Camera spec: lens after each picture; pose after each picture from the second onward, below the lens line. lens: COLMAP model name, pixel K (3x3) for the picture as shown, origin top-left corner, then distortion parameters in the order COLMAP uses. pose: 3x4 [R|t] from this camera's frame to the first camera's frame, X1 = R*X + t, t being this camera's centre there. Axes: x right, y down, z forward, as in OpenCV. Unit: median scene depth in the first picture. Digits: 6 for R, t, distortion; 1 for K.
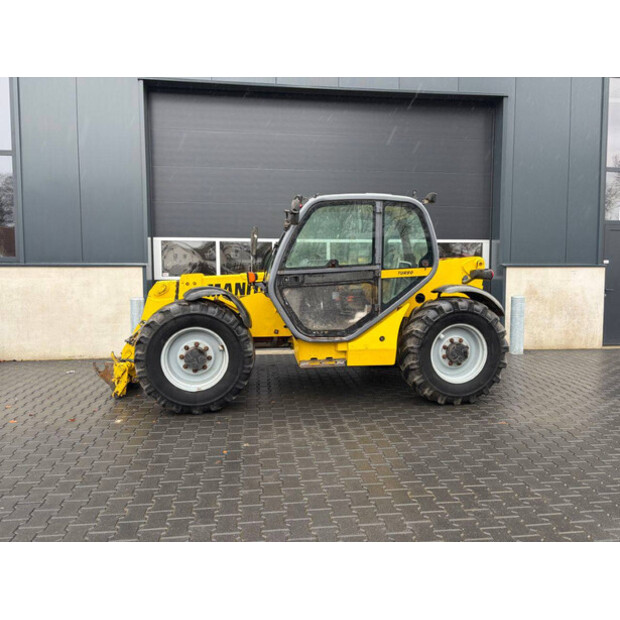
lens RADIAL K [[480.2, 0, 305.0], [0, 480.2, 311.1], [0, 0, 1]] dist [0.056167, -0.053122]
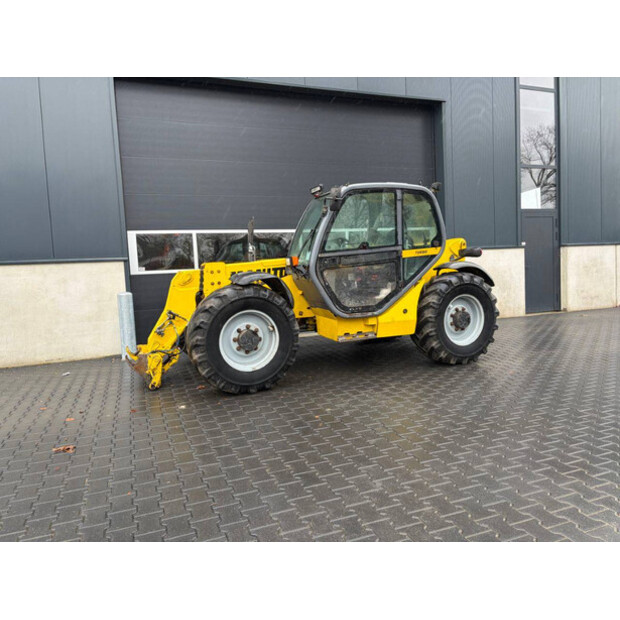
lens RADIAL K [[480.2, 0, 308.6], [0, 480.2, 311.7], [0, 0, 1]] dist [0.056167, -0.053122]
pose [[0.966499, -0.063717, 0.248635, -0.341591], [0.062447, 0.997964, 0.013002, 0.029790], [-0.248957, 0.002960, 0.968510, -0.041071]]
